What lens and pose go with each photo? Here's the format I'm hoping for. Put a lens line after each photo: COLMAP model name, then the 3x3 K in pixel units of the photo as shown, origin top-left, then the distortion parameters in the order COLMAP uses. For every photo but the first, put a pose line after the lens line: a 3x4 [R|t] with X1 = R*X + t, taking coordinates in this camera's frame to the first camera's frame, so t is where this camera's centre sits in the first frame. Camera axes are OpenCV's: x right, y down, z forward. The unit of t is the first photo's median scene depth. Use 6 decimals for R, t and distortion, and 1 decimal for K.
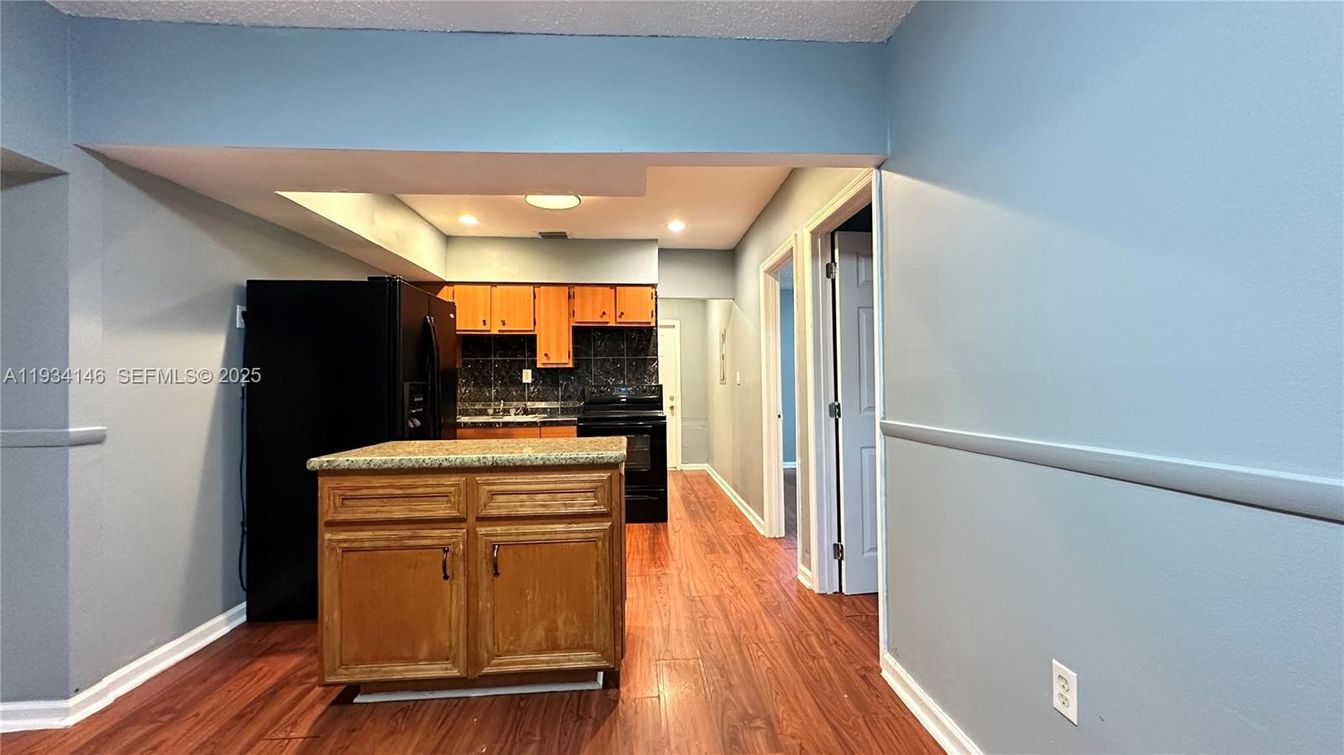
lens RADIAL K [[535.0, 0, 672.0], [0, 535.0, 377.5], [0, 0, 1]] dist [-0.002049, 0.000833]
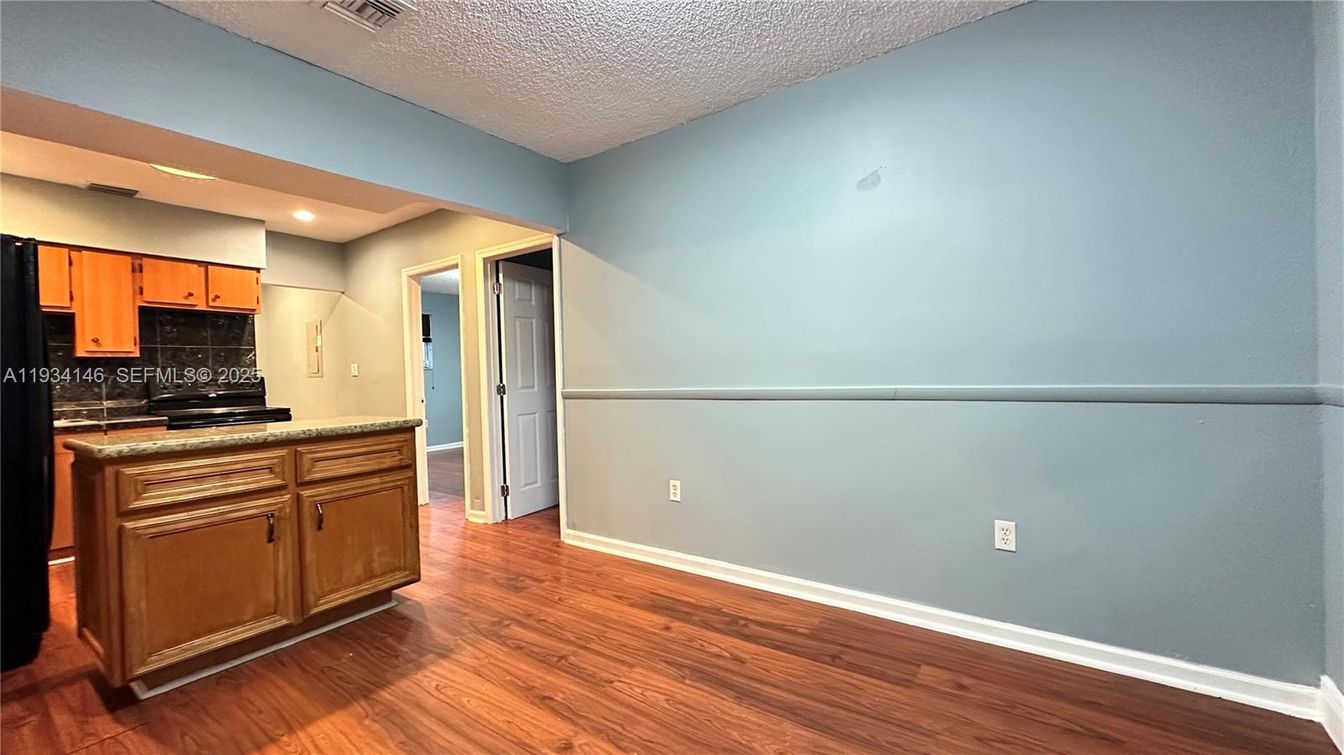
lens RADIAL K [[535.0, 0, 672.0], [0, 535.0, 377.5], [0, 0, 1]] dist [-0.002049, 0.000833]
pose [[0.637846, -0.014178, 0.770034, -0.302965], [0.010453, 0.999898, 0.009751, 0.013130], [-0.770093, 0.001829, 0.637929, -0.144095]]
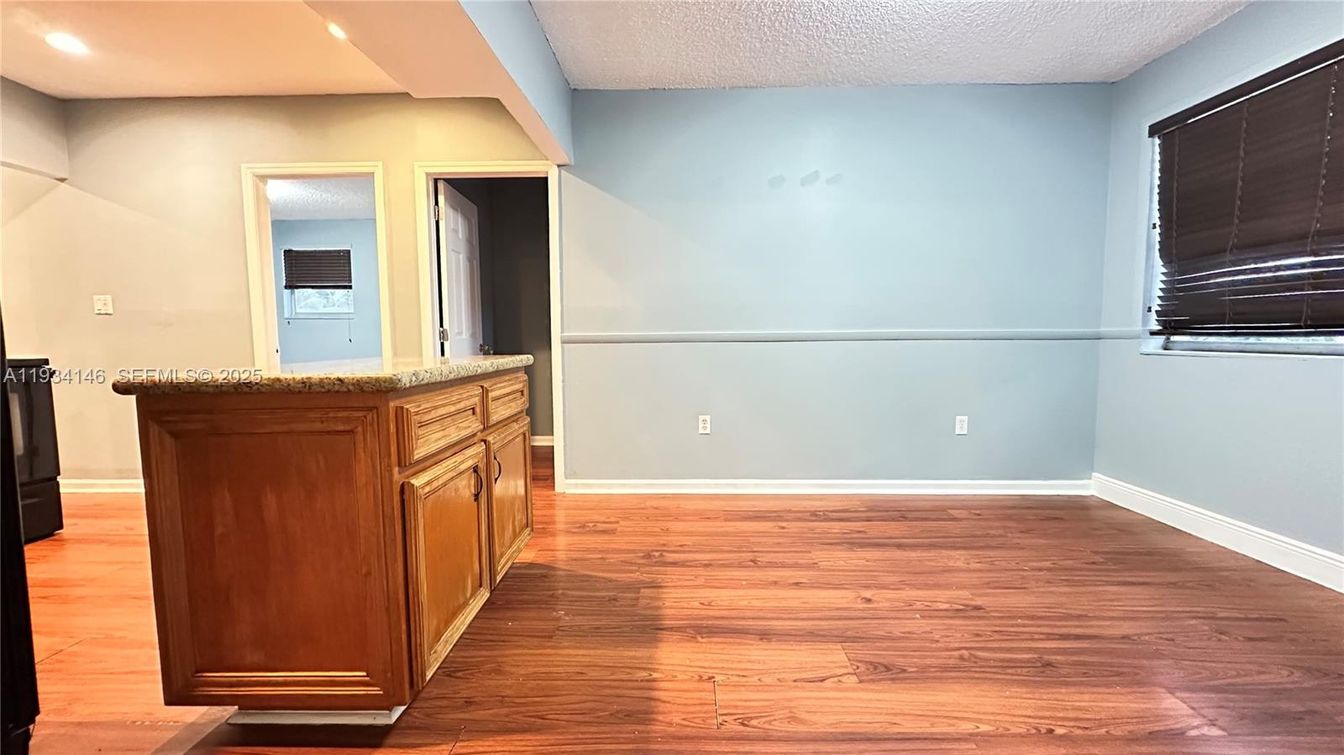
lens RADIAL K [[535.0, 0, 672.0], [0, 535.0, 377.5], [0, 0, 1]] dist [-0.002049, 0.000833]
pose [[0.095955, -0.068297, 0.993040, -0.516065], [-0.006981, 0.997573, 0.069283, 0.043906], [-0.995361, -0.013581, 0.095245, 0.242294]]
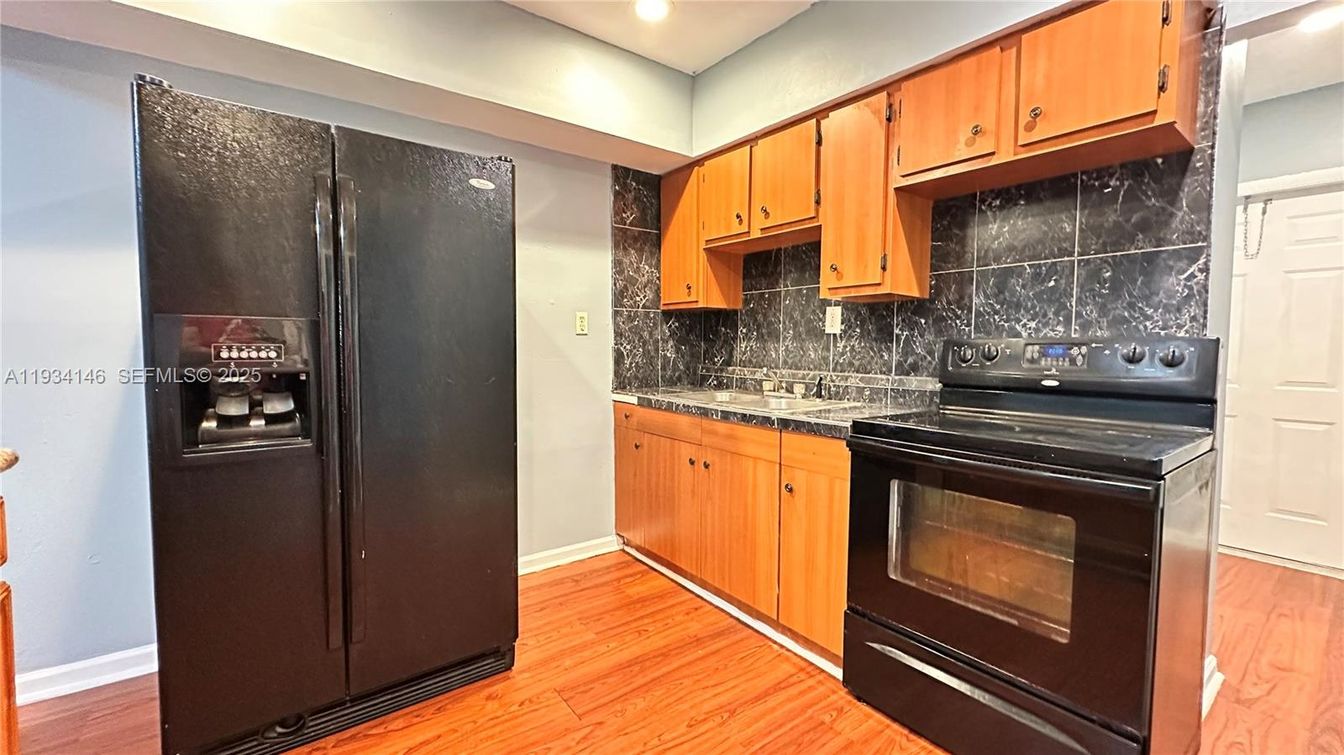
lens RADIAL K [[535.0, 0, 672.0], [0, 535.0, 377.5], [0, 0, 1]] dist [-0.002049, 0.000833]
pose [[0.547127, 0.062917, -0.834682, 0.066005], [-0.004609, 0.997382, 0.072160, 0.016436], [0.837037, -0.035633, 0.545985, 0.651585]]
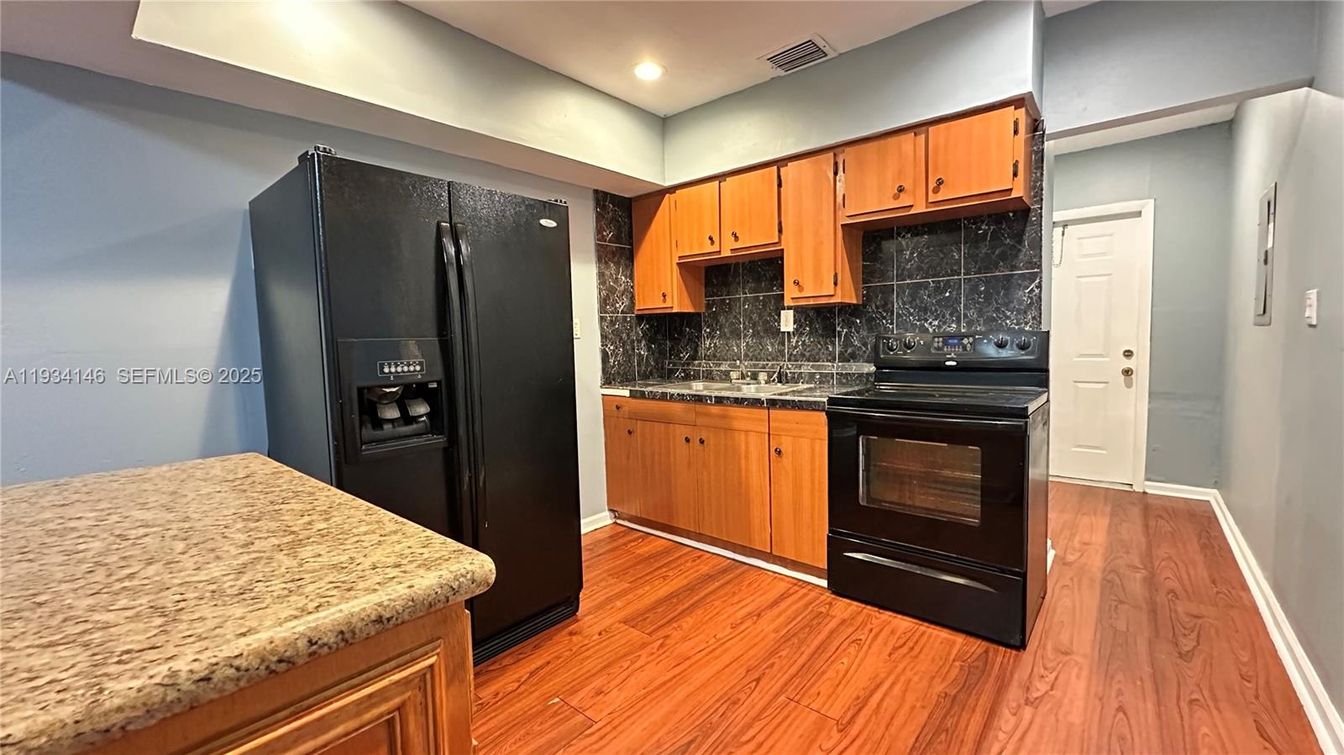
lens RADIAL K [[535.0, 0, 672.0], [0, 535.0, 377.5], [0, 0, 1]] dist [-0.002049, 0.000833]
pose [[0.711281, 0.043008, -0.701591, 0.079540], [0.026642, 0.995760, 0.088050, 0.005069], [0.702403, -0.081320, 0.707119, 0.494345]]
